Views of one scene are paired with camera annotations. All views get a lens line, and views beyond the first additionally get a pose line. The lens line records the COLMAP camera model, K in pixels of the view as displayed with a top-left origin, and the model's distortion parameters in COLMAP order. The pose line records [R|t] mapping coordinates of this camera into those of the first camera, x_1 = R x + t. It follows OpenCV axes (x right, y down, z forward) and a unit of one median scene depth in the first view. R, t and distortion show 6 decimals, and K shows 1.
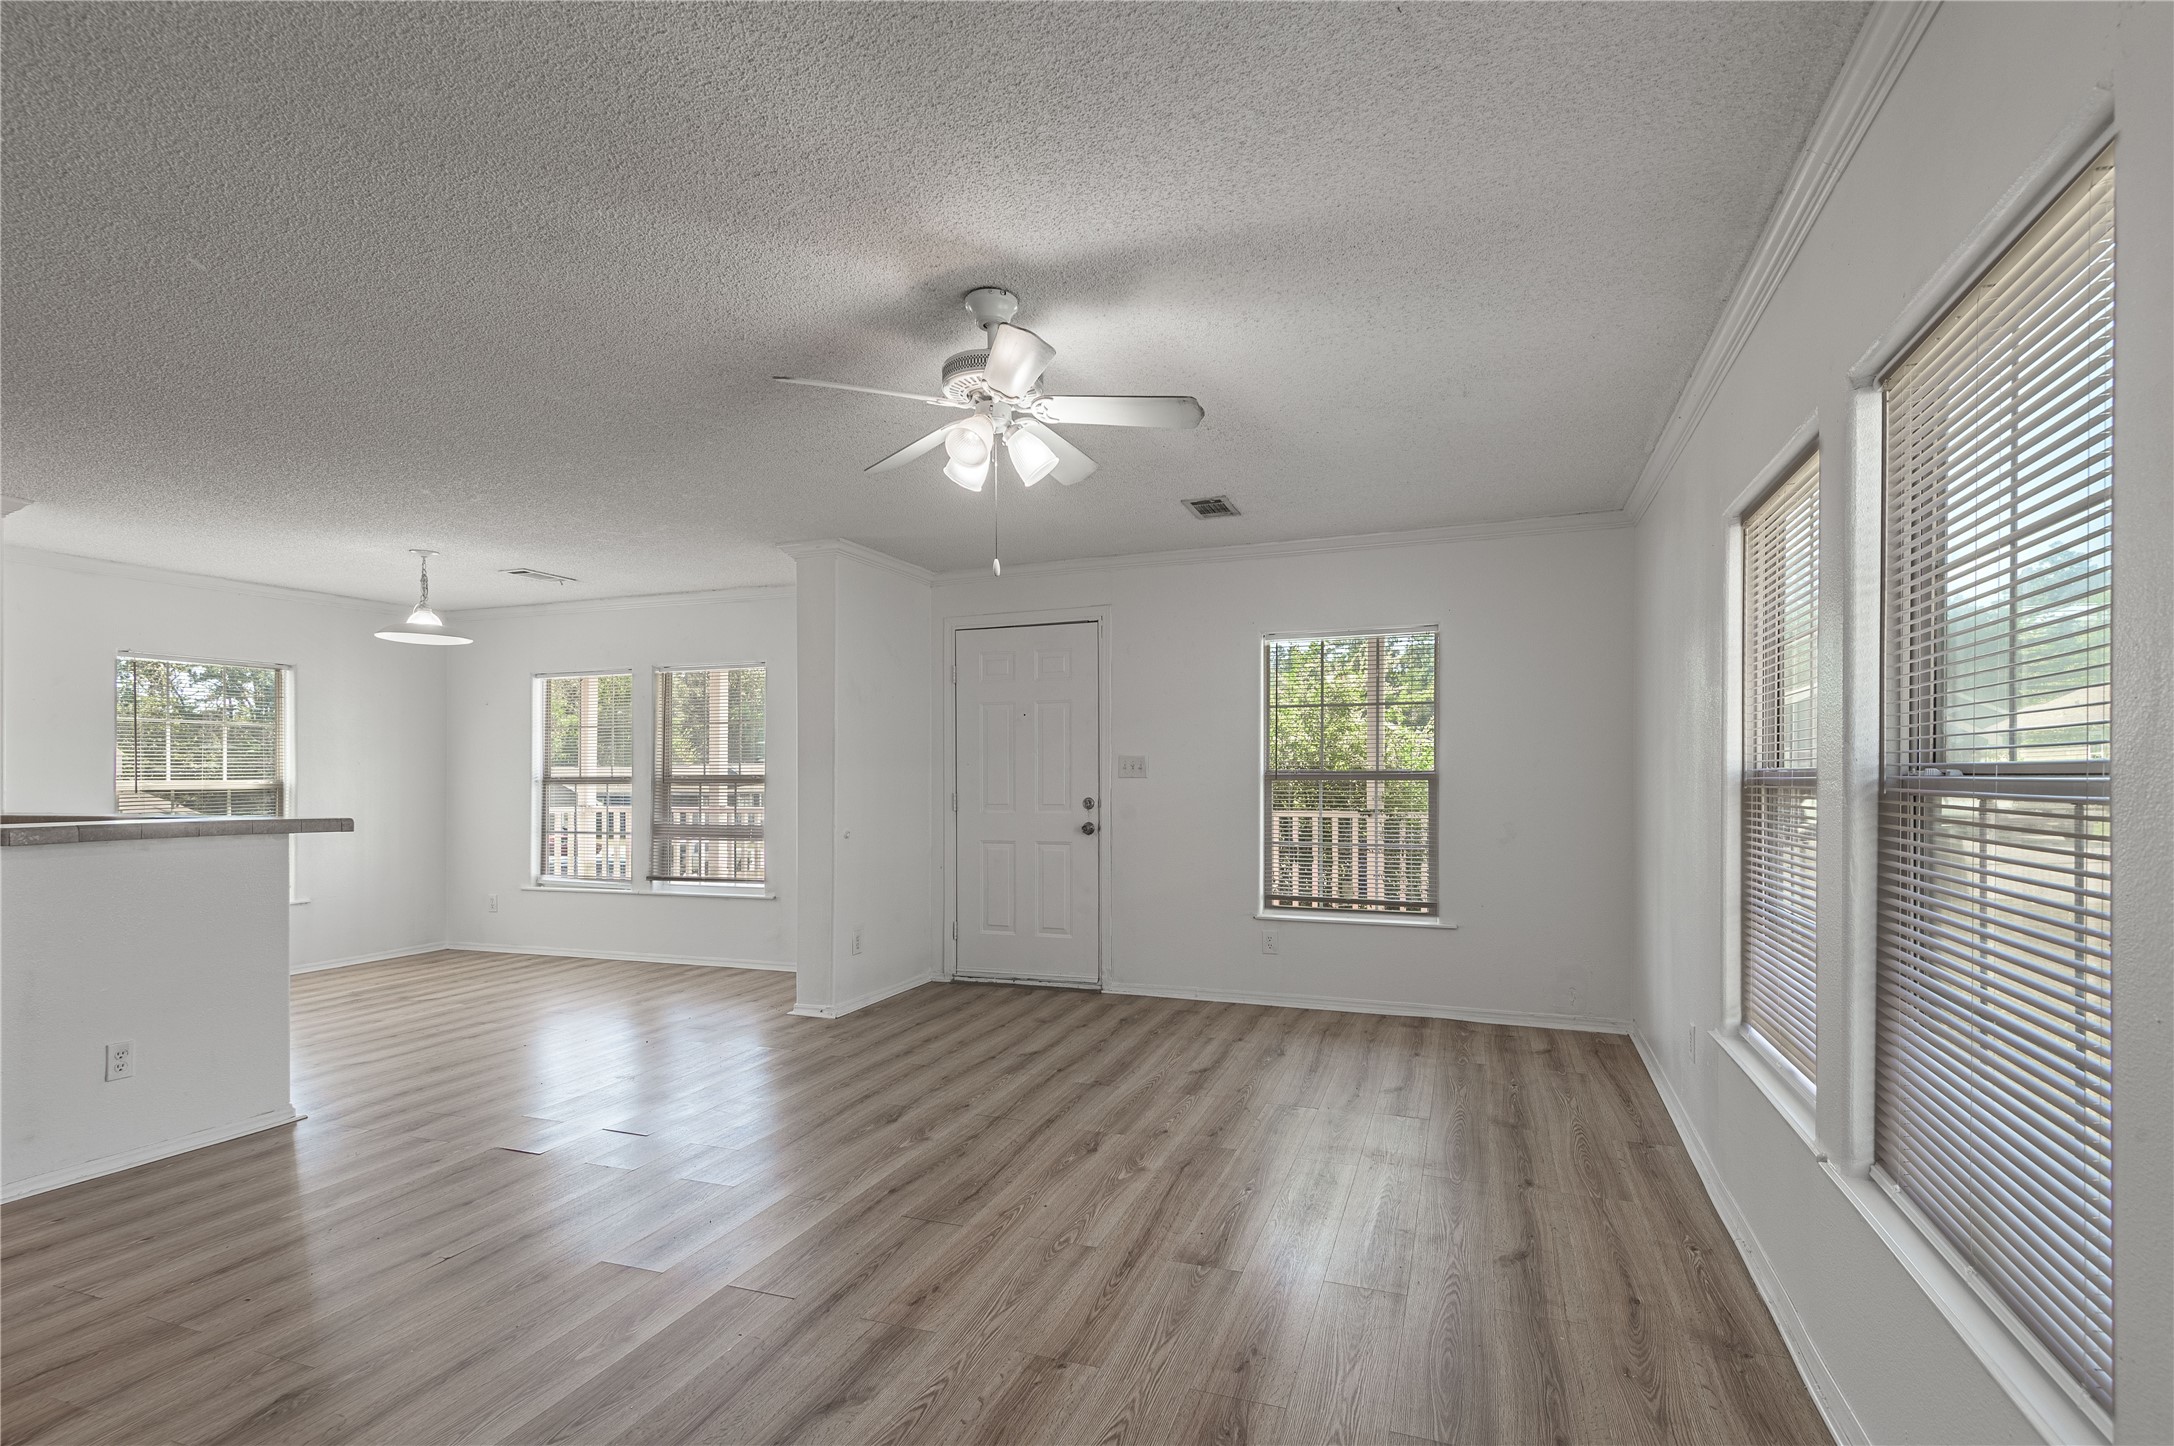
lens RADIAL K [[998.6, 0, 1102.1], [0, 998.6, 756.2], [0, 0, 1]] dist [0.055258, -0.041584]
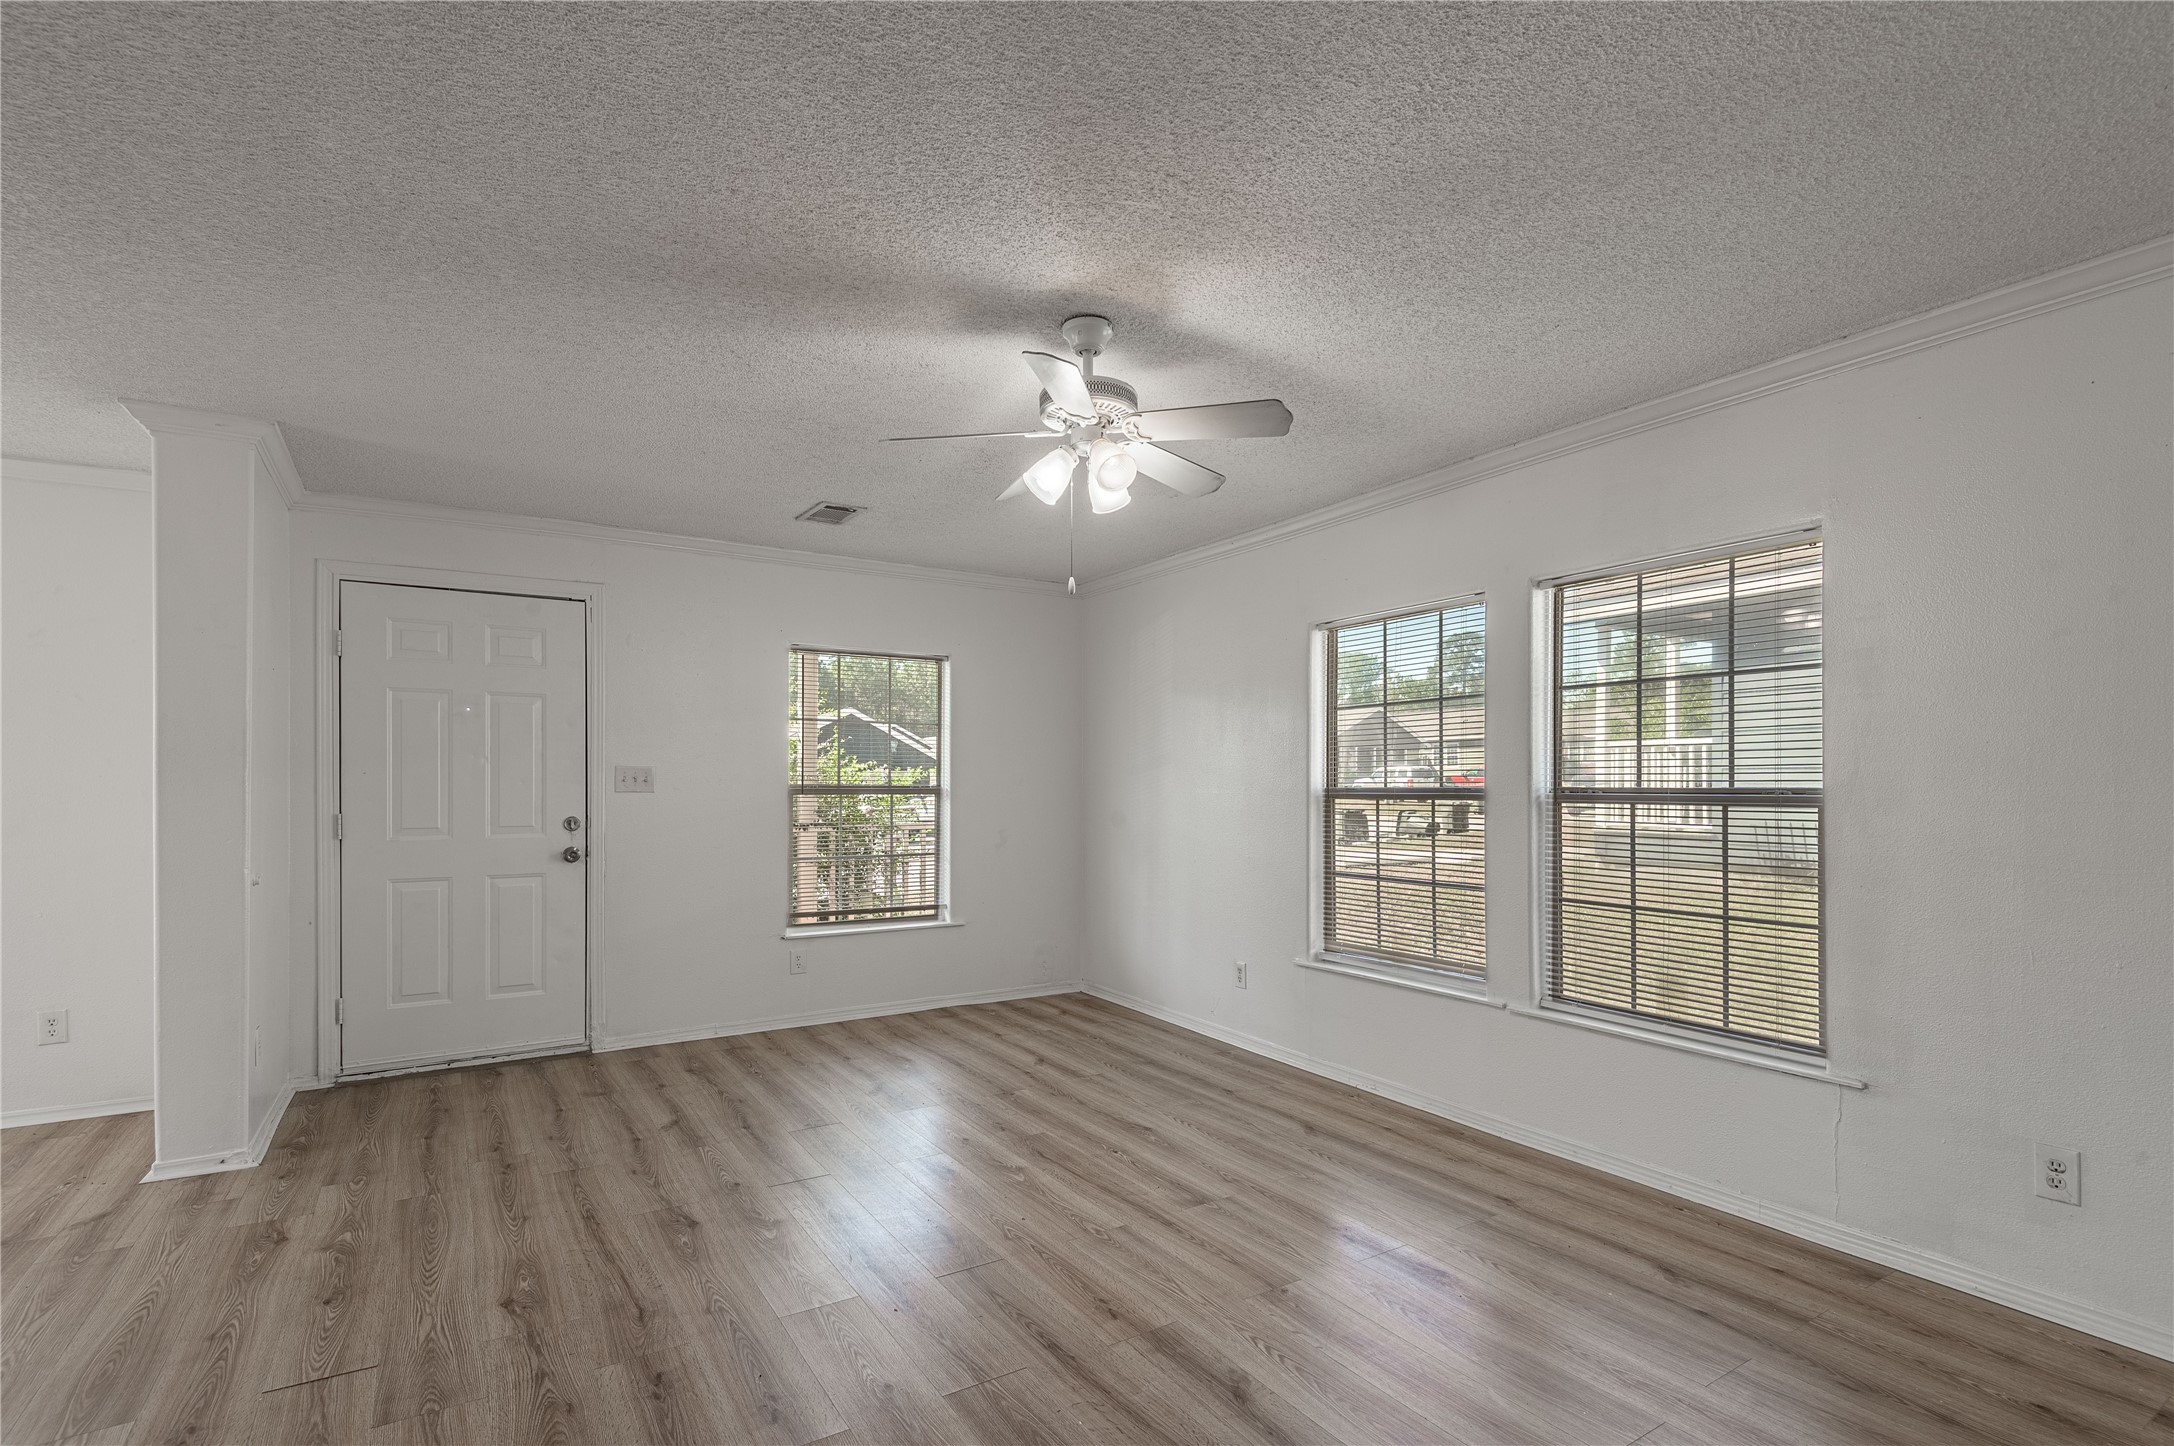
lens RADIAL K [[998.6, 0, 1102.1], [0, 998.6, 756.2], [0, 0, 1]] dist [0.055258, -0.041584]
pose [[0.625779, 0.028985, 0.779461, -0.452571], [-0.017097, 0.999579, -0.023445, 0.005036], [-0.779813, 0.001345, 0.626011, 0.175331]]
